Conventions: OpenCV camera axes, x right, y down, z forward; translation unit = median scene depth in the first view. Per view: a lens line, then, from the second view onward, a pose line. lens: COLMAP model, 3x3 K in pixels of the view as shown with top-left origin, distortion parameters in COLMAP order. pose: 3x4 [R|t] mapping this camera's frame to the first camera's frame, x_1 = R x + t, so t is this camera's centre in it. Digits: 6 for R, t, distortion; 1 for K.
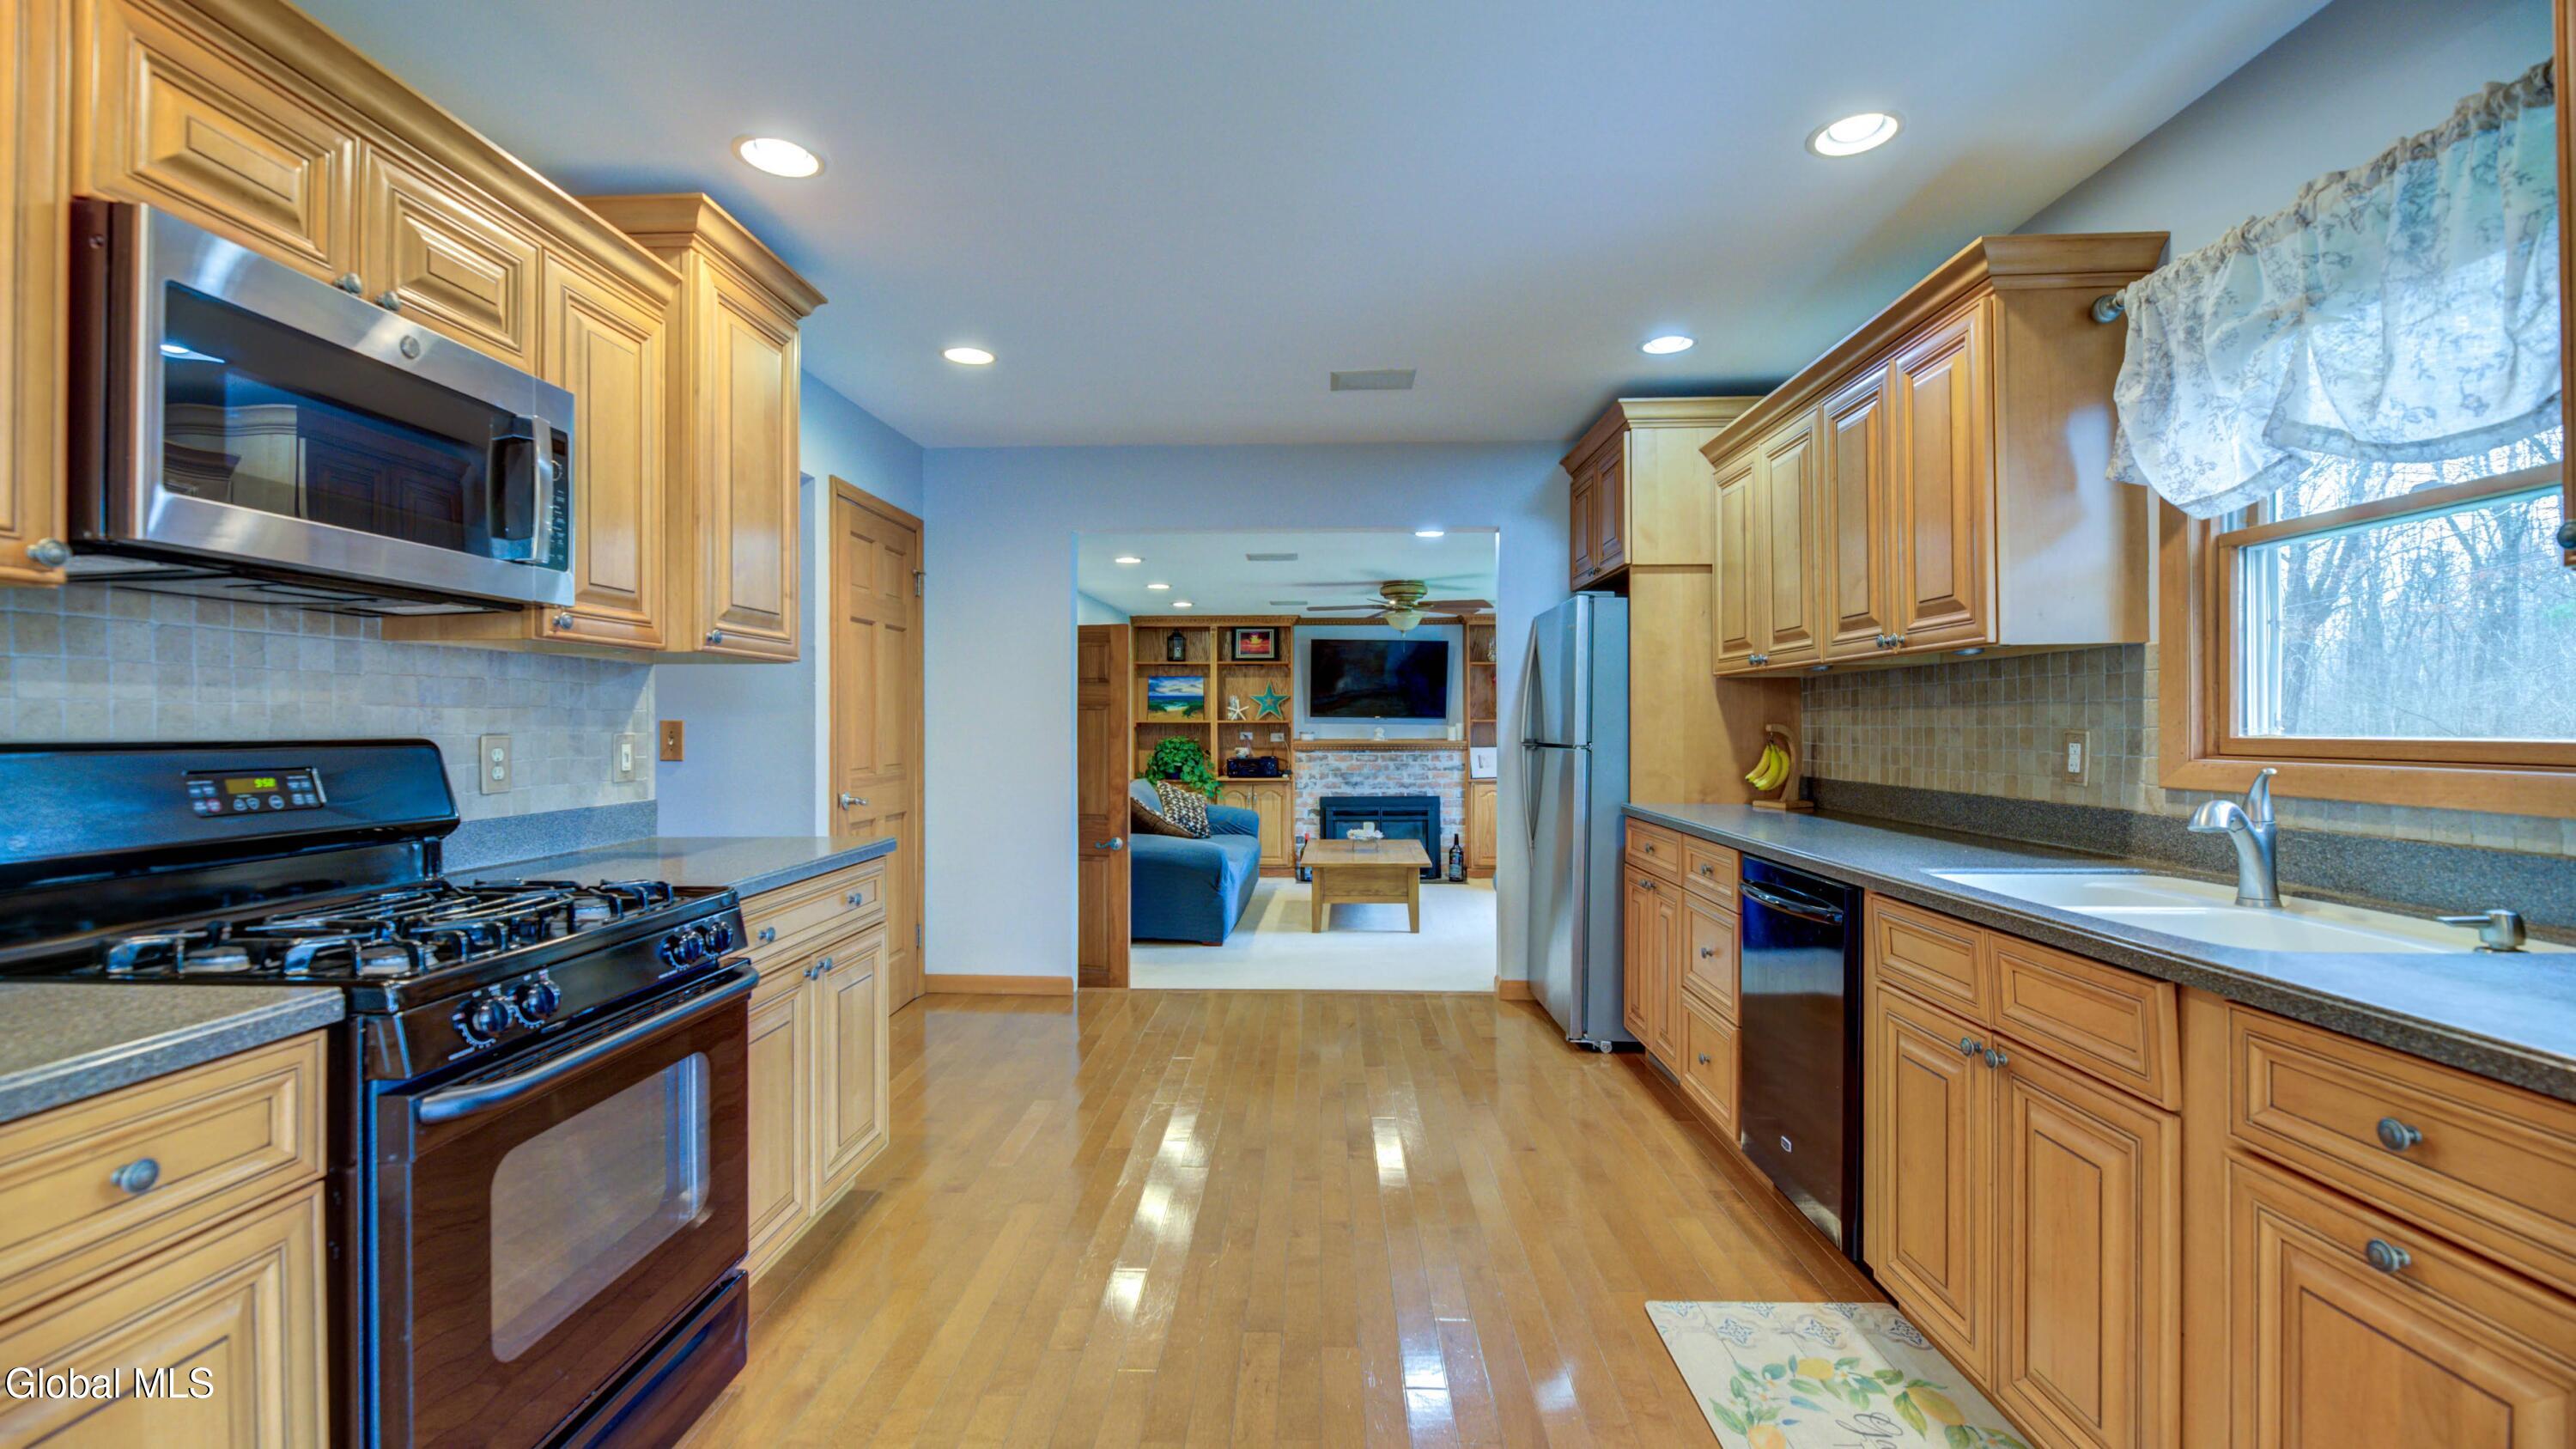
lens RADIAL K [[1070.0, 0, 1285.9], [0, 1070.0, 729.6], [0, 0, 1]] dist [0.001385, -0.002307]
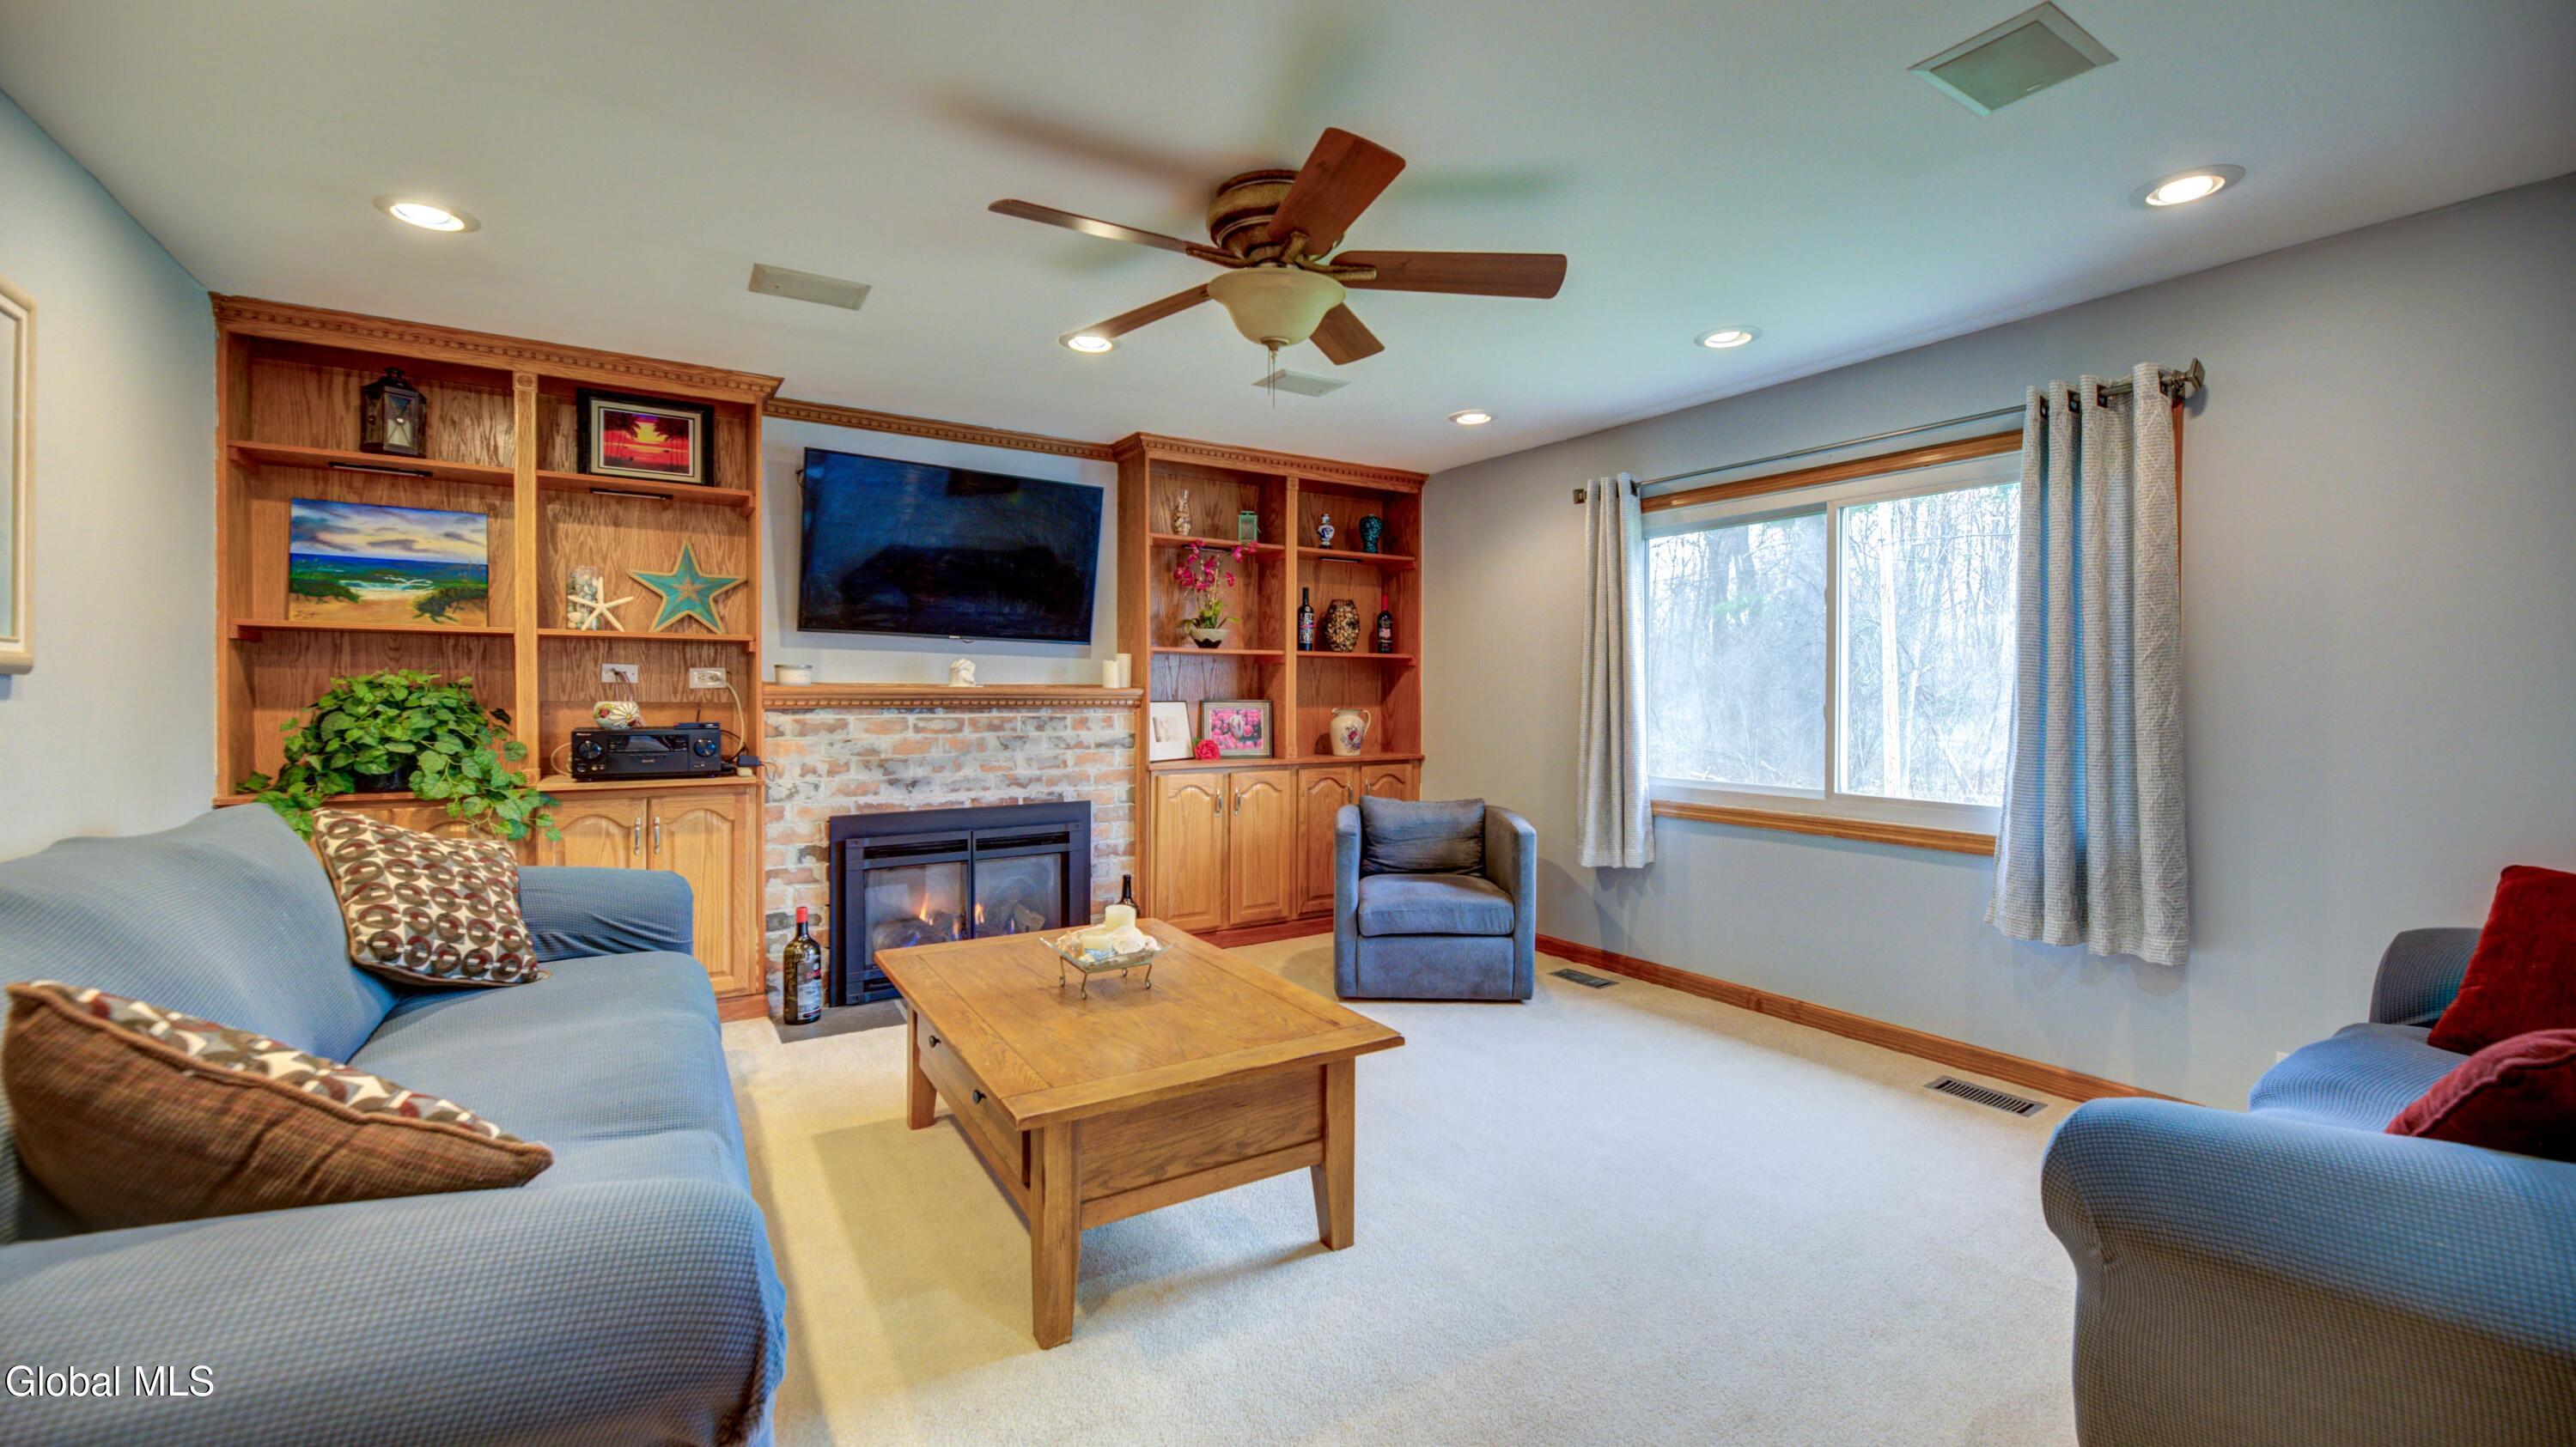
lens RADIAL K [[1069.7, 0, 1291.0], [0, 1069.7, 709.7], [0, 0, 1]] dist [0.001385, -0.002307]
pose [[0.830462, -0.002165, 0.557071, -0.053071], [-0.005346, 0.999915, 0.011856, 0.013897], [-0.557049, -0.012824, 0.830380, 0.539488]]
